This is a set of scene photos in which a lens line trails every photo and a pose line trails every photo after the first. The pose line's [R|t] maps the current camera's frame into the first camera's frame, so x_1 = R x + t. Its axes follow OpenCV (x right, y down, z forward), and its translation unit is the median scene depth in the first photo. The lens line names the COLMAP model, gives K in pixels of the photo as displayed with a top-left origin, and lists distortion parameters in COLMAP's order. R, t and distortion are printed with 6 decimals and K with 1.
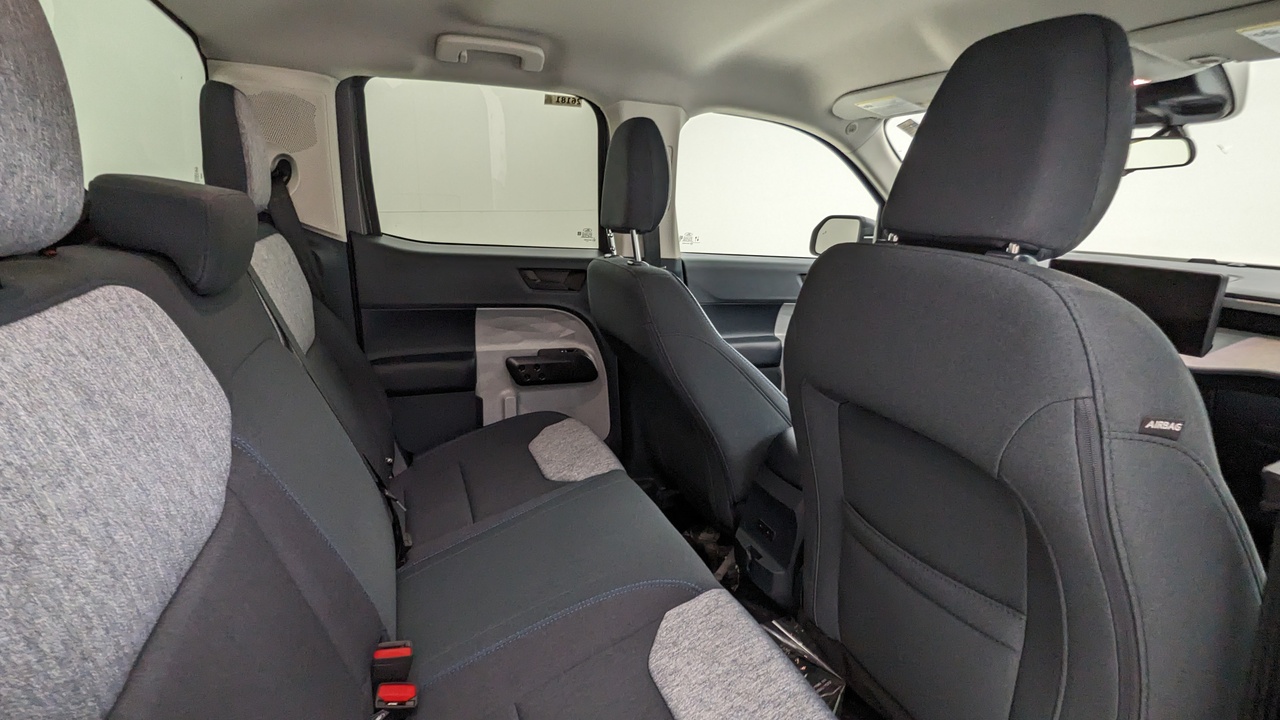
lens RADIAL K [[617.7, 0, 648.2], [0, 617.7, 357.6], [0, 0, 1]] dist [-0.003264, -0.000328]
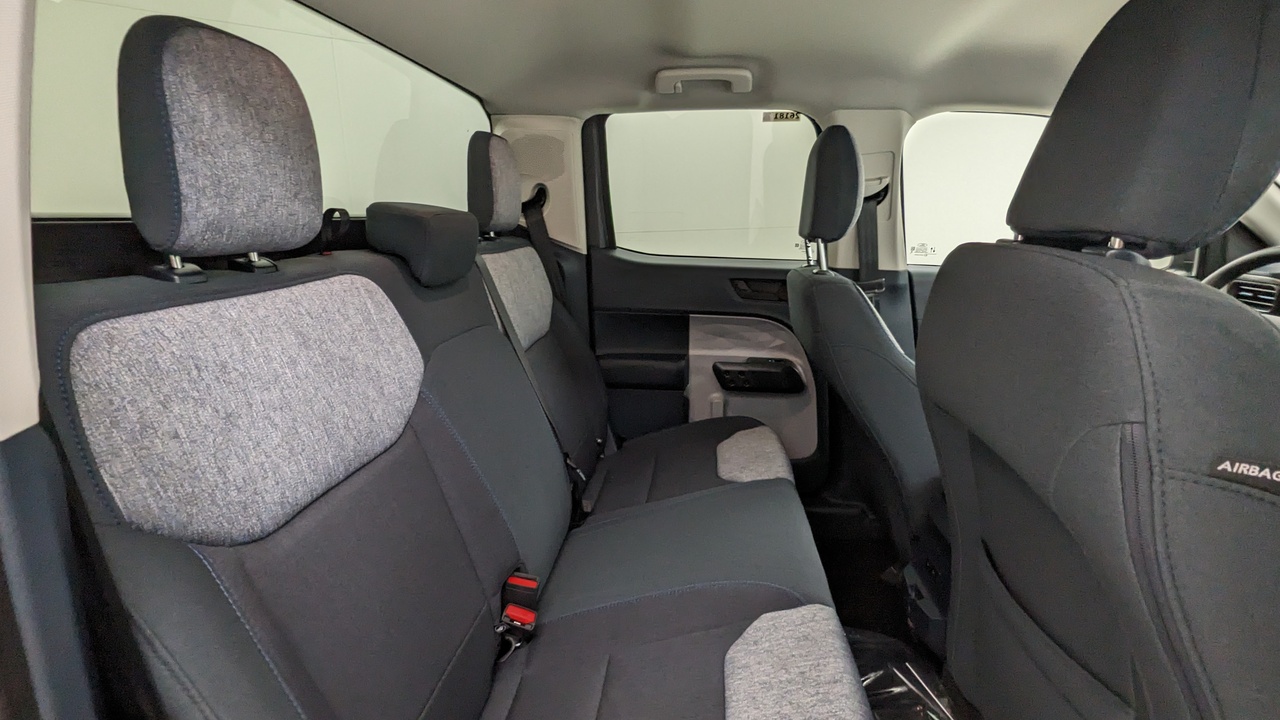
lens RADIAL K [[617.7, 0, 639.5], [0, 617.7, 354.9], [0, 0, 1]] dist [-0.003264, -0.000328]
pose [[0.886085, 0.068858, -0.458380, 0.318854], [-0.084057, 0.996379, -0.012813, 0.026397], [0.455838, 0.049884, 0.888664, -0.004088]]
